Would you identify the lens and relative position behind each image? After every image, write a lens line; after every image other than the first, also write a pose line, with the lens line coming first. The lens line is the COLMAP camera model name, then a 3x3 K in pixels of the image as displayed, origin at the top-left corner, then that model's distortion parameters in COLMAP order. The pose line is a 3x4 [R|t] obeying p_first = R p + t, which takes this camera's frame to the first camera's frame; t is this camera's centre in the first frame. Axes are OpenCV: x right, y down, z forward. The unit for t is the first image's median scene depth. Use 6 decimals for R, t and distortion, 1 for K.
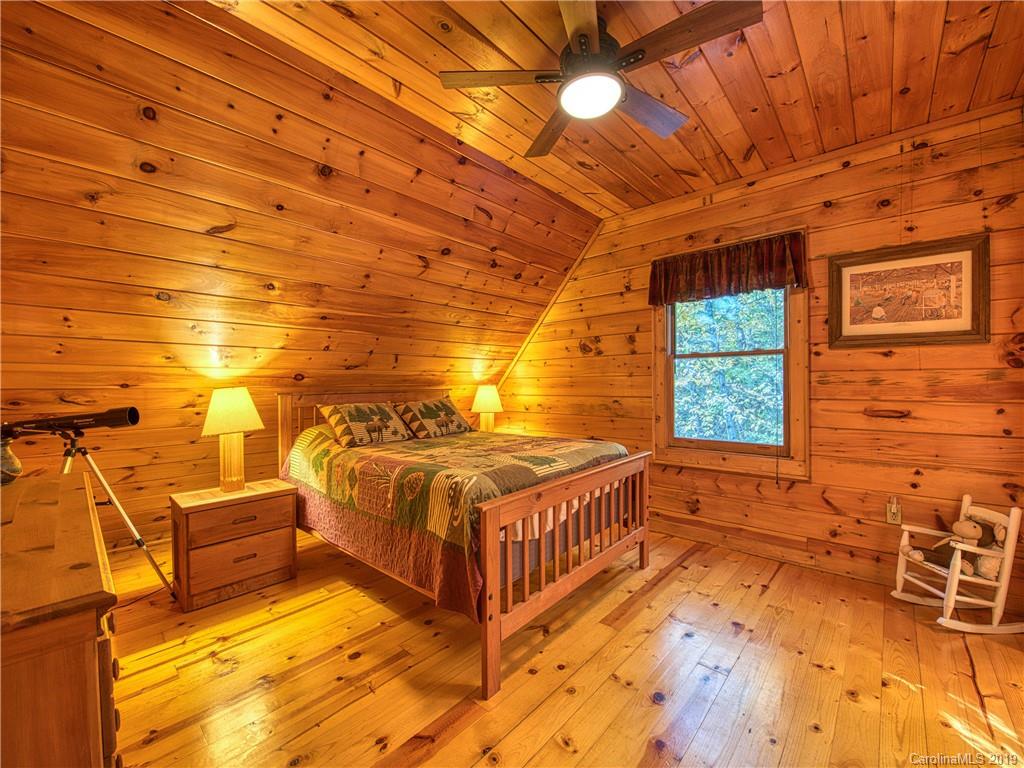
lens RADIAL K [[407.2, 0, 504.1], [0, 407.2, 387.2], [0, 0, 1]] dist [-0.013390, -0.003869]
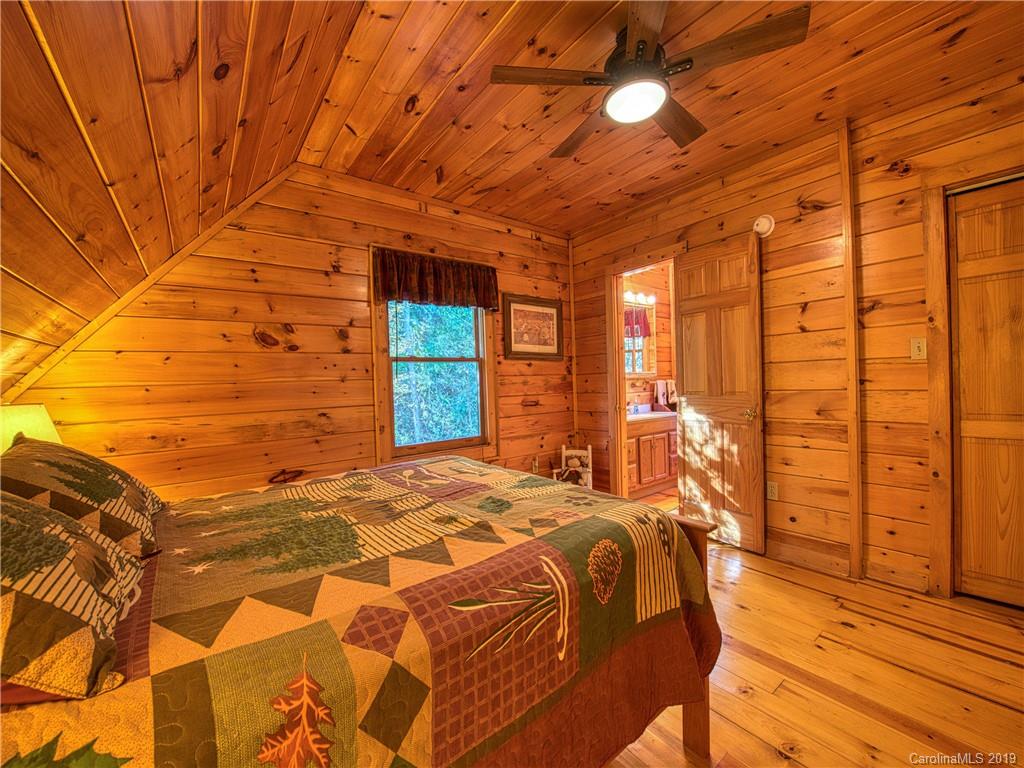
lens RADIAL K [[407.2, 0, 505.7], [0, 407.2, 389.6], [0, 0, 1]] dist [-0.013390, -0.003869]
pose [[0.179219, -0.015695, 0.983684, -0.518203], [0.043140, 0.999036, 0.008080, -0.003624], [-0.982863, 0.040988, 0.179724, 0.691792]]
